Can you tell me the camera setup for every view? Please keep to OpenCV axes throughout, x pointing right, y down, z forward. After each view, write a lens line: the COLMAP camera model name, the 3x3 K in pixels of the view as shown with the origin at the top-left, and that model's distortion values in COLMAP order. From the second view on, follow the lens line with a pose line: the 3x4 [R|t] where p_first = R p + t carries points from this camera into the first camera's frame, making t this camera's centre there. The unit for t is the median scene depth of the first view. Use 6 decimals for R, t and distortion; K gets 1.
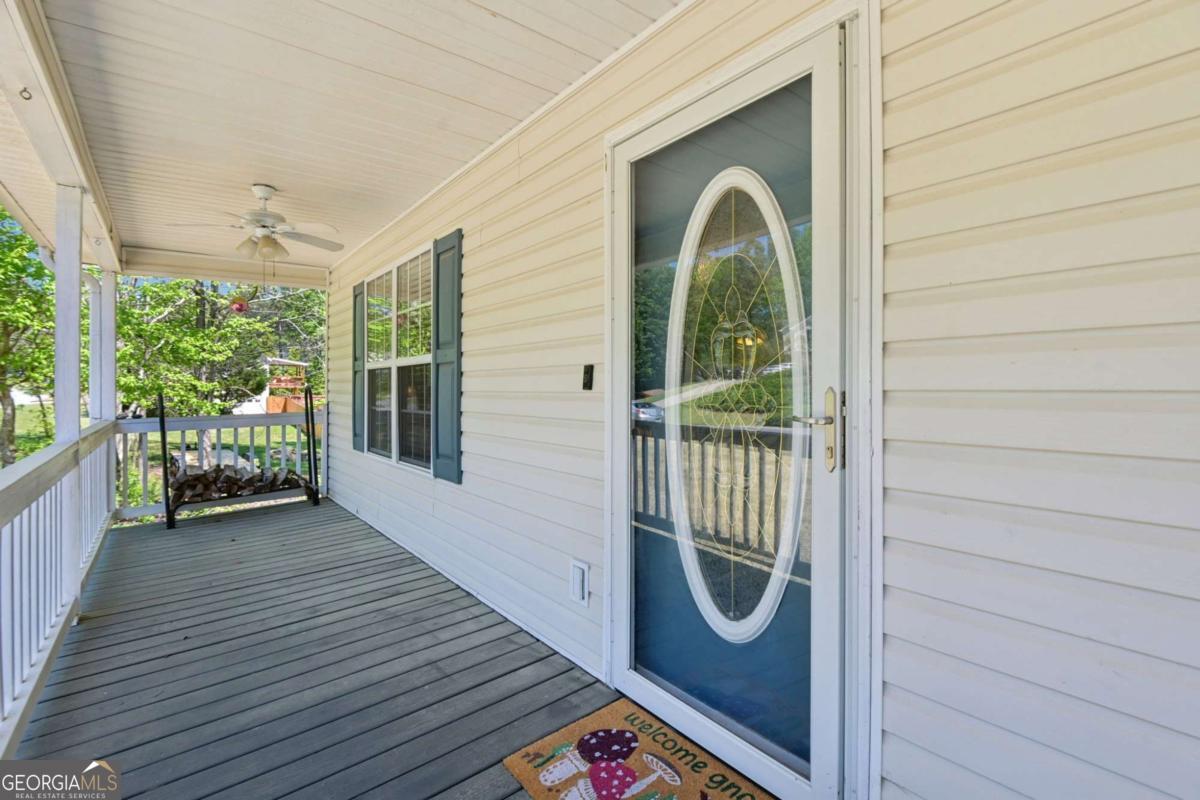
lens RADIAL K [[534.6, 0, 605.6], [0, 534.6, 396.9], [0, 0, 1]] dist [-0.002361, -0.000066]
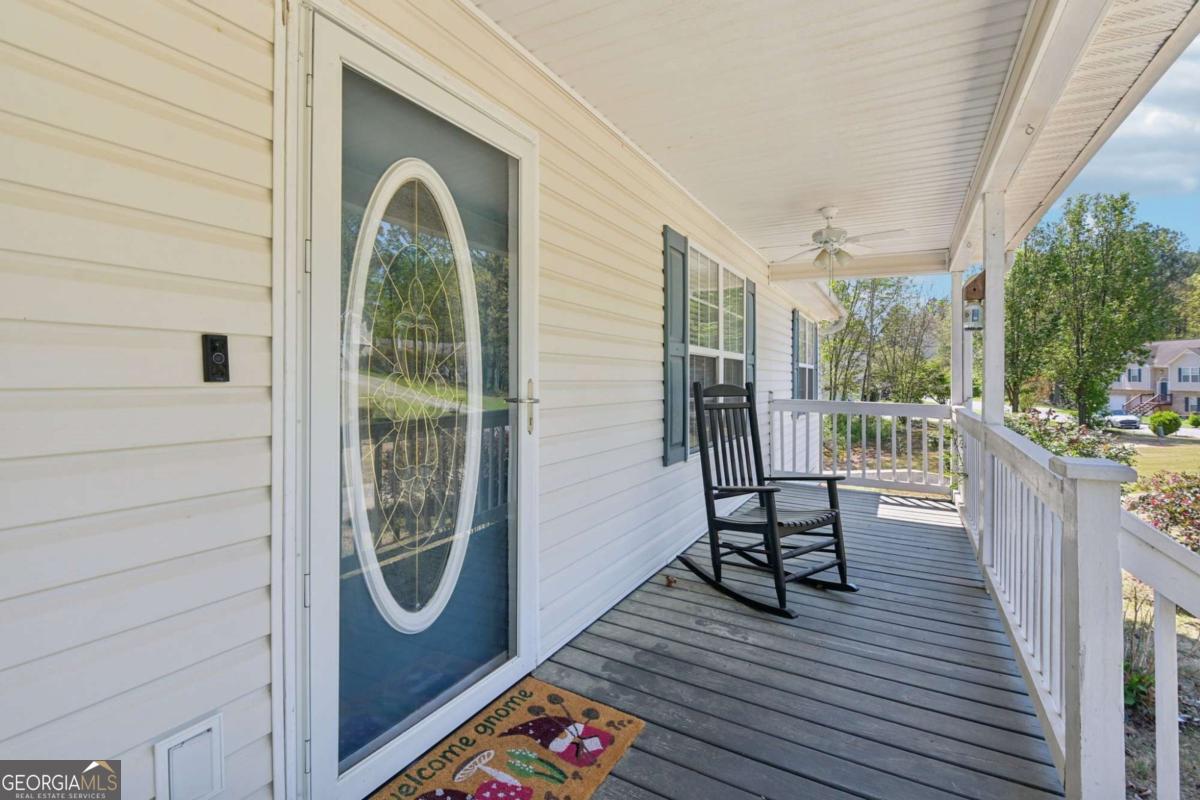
lens RADIAL K [[551.8, 0, 601.7], [0, 551.8, 378.2], [0, 0, 1]] dist [-0.001127, -0.000124]
pose [[-0.362630, -0.004252, 0.931923, -0.913438], [0.008778, 0.999930, 0.007978, -0.023431], [-0.931892, 0.011073, -0.362568, 1.127639]]
